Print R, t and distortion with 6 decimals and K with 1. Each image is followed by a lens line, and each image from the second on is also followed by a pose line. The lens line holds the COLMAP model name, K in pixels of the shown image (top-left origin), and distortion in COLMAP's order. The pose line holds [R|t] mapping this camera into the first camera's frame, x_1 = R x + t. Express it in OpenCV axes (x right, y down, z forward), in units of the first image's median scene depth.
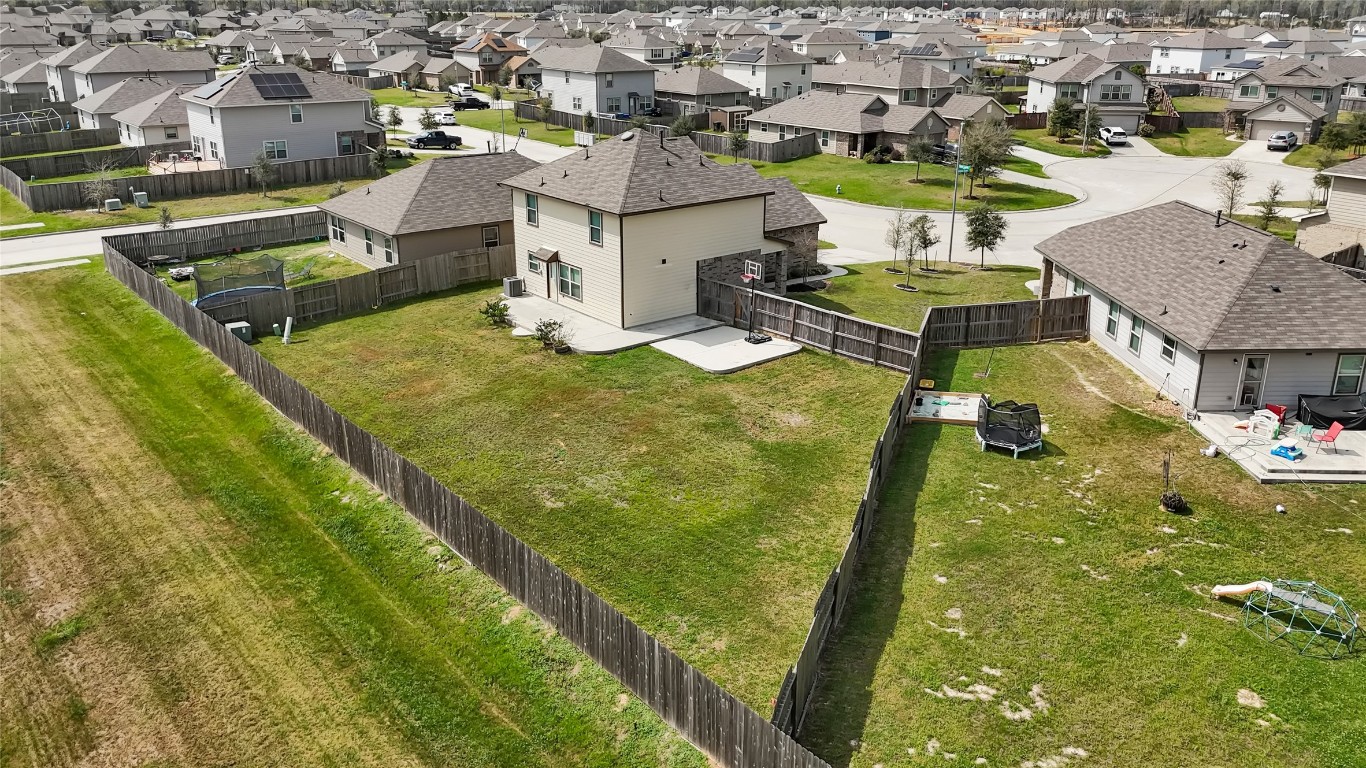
lens RADIAL K [[1111.8, 0, 683.0], [0, 1111.8, 384.0], [0, 0, 1]] dist [0.047805, -0.014870]
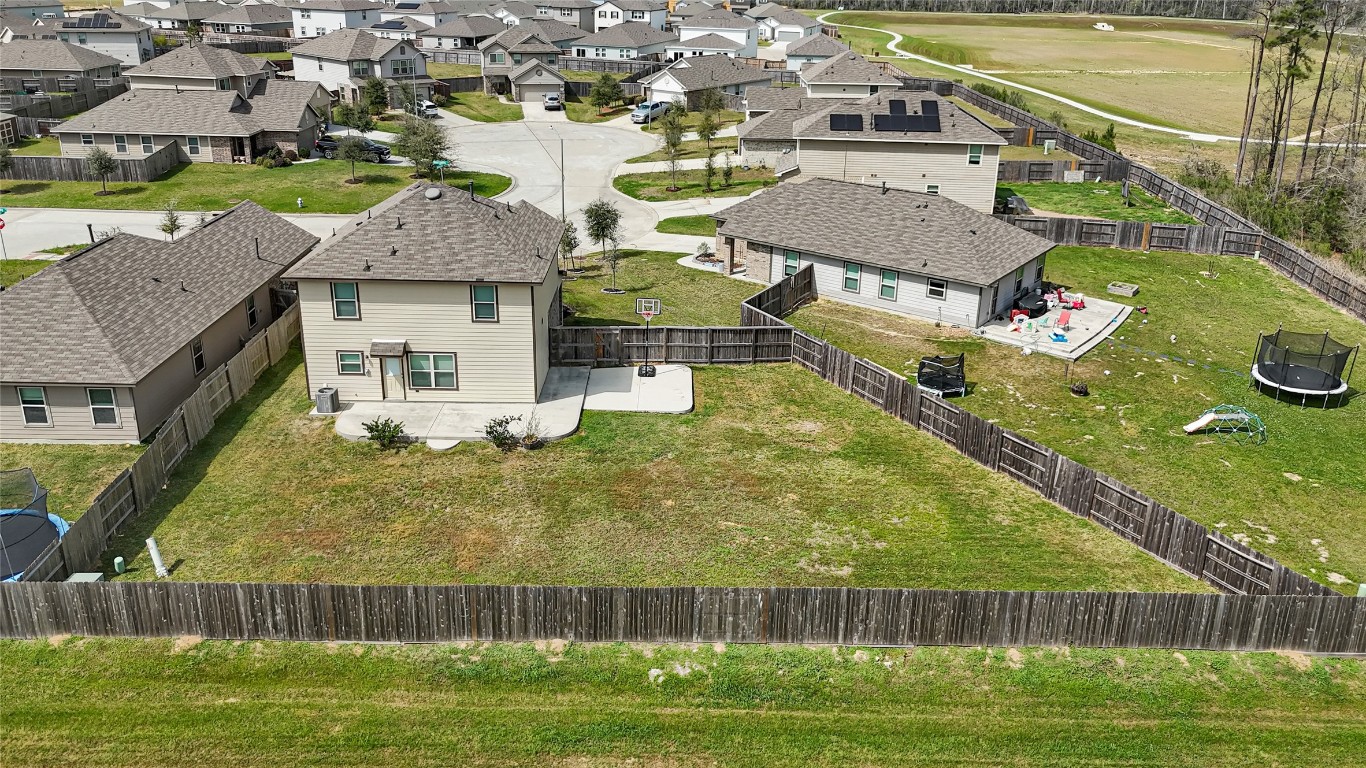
lens RADIAL K [[1111.8, 0, 683.0], [0, 1111.8, 384.0], [0, 0, 1]] dist [0.047805, -0.014870]
pose [[0.594830, -0.289295, 0.749991, -0.678122], [0.244579, 0.953895, 0.173968, -0.198344], [-0.765741, 0.079950, 0.638161, 0.330239]]
